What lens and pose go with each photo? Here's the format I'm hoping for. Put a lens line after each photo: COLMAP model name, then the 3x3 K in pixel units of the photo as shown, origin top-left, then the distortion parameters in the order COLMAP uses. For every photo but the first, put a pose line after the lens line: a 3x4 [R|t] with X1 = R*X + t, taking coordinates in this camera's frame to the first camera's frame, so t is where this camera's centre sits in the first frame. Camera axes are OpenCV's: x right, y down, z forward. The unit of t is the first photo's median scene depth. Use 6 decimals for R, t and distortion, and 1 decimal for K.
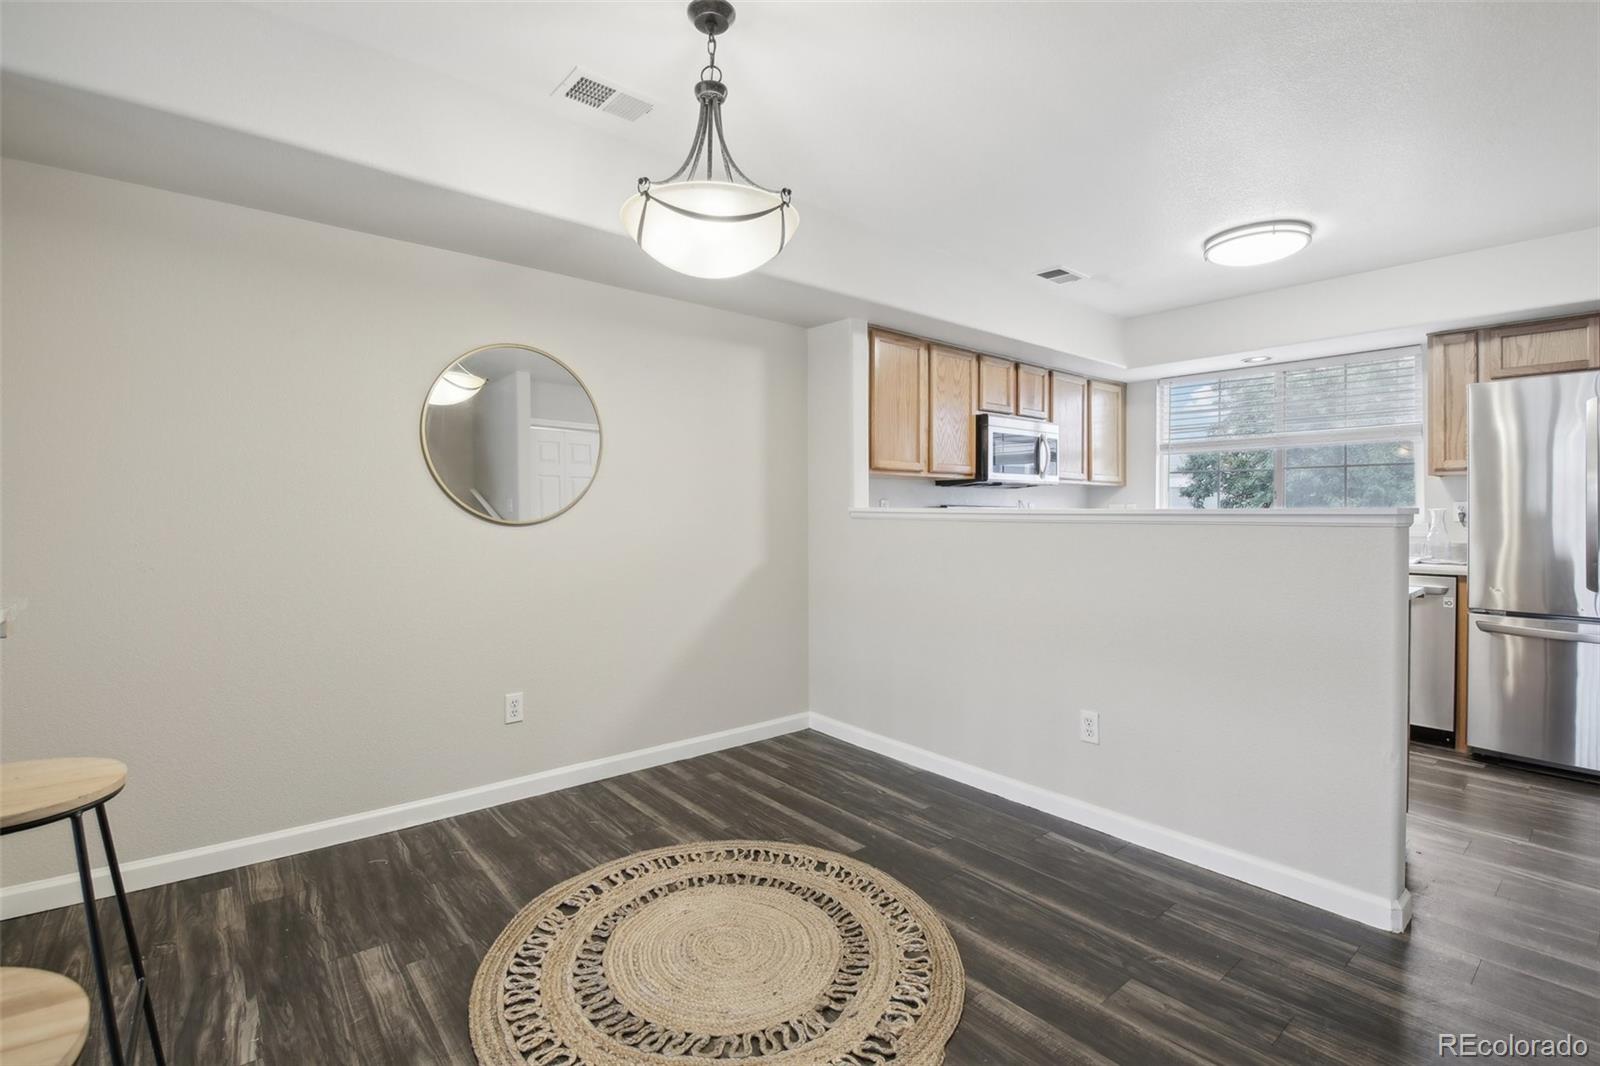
lens RADIAL K [[724.3, 0, 813.0], [0, 724.3, 530.6], [0, 0, 1]] dist [-0.001132, -0.005766]
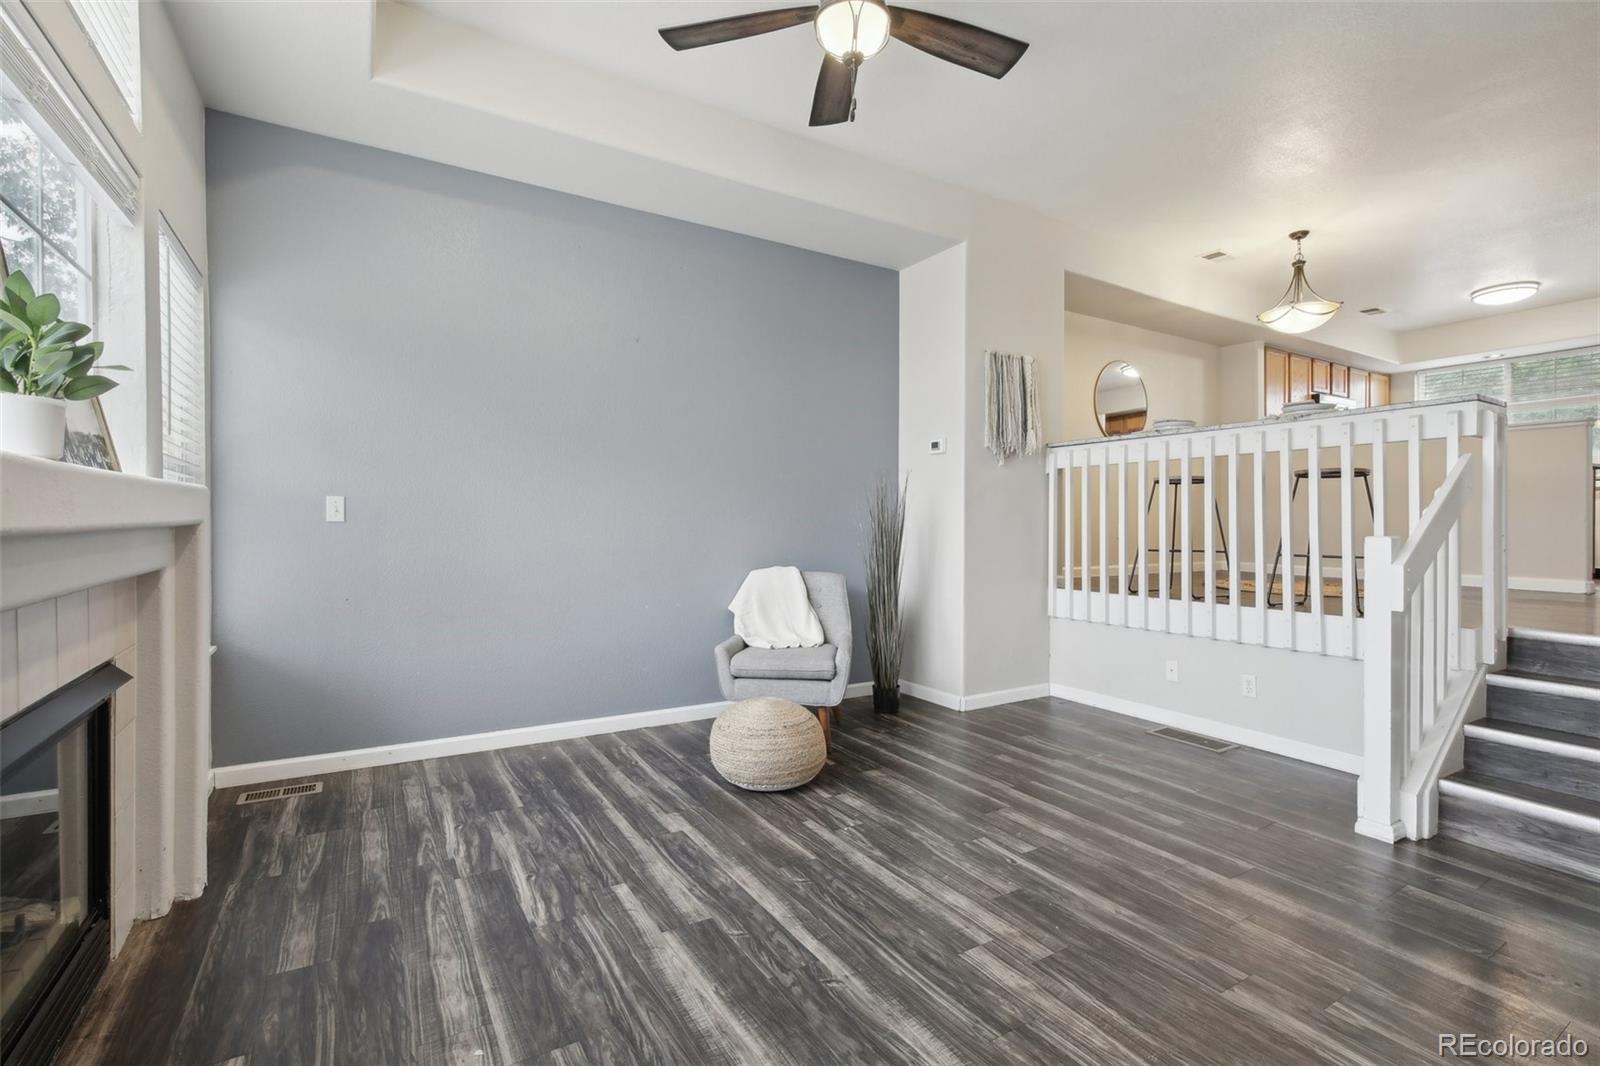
lens RADIAL K [[724.3, 0, 794.3], [0, 724.3, 520.0], [0, 0, 1]] dist [-0.001132, -0.005766]
pose [[0.986141, 0.003155, -0.165877, -1.138999], [-0.007608, 0.999627, -0.026214, 0.312291], [0.165732, 0.027112, 0.985798, -1.424637]]
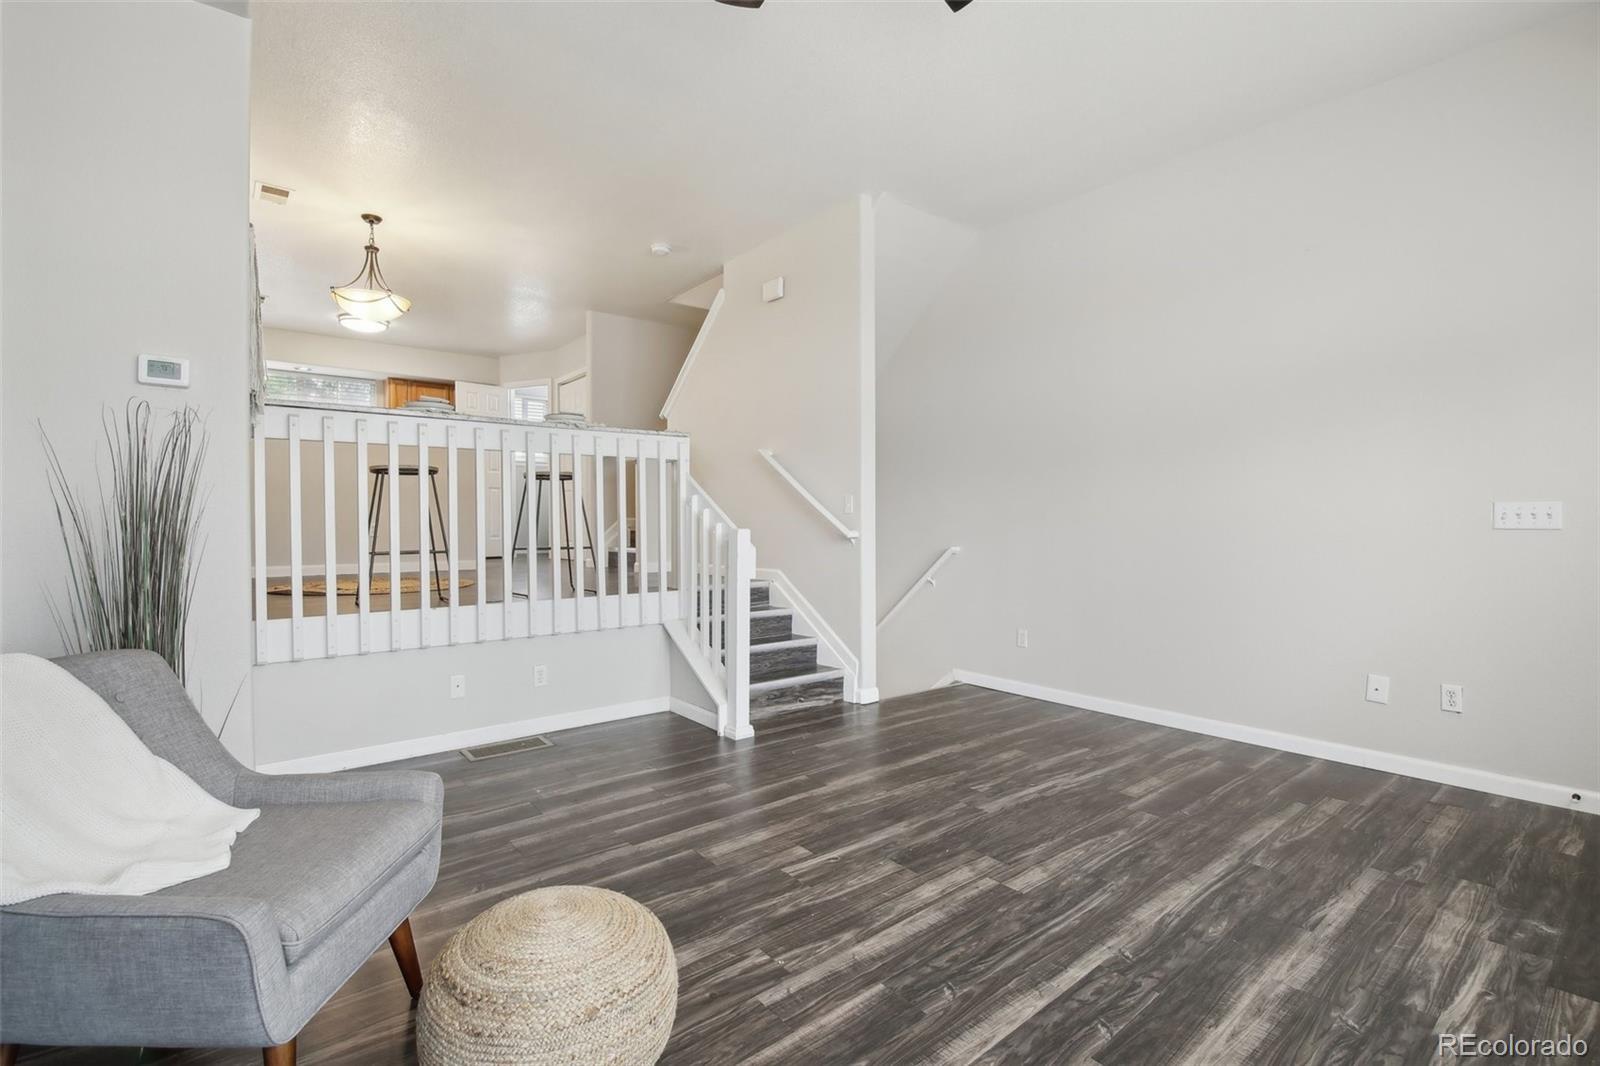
lens RADIAL K [[724.3, 0, 780.9], [0, 724.3, 526.1], [0, 0, 1]] dist [-0.001132, -0.005766]
pose [[0.032460, -0.011245, 0.999410, -1.981274], [0.021891, 0.999705, 0.010538, 0.280376], [-0.999233, 0.021536, 0.032696, -0.382564]]
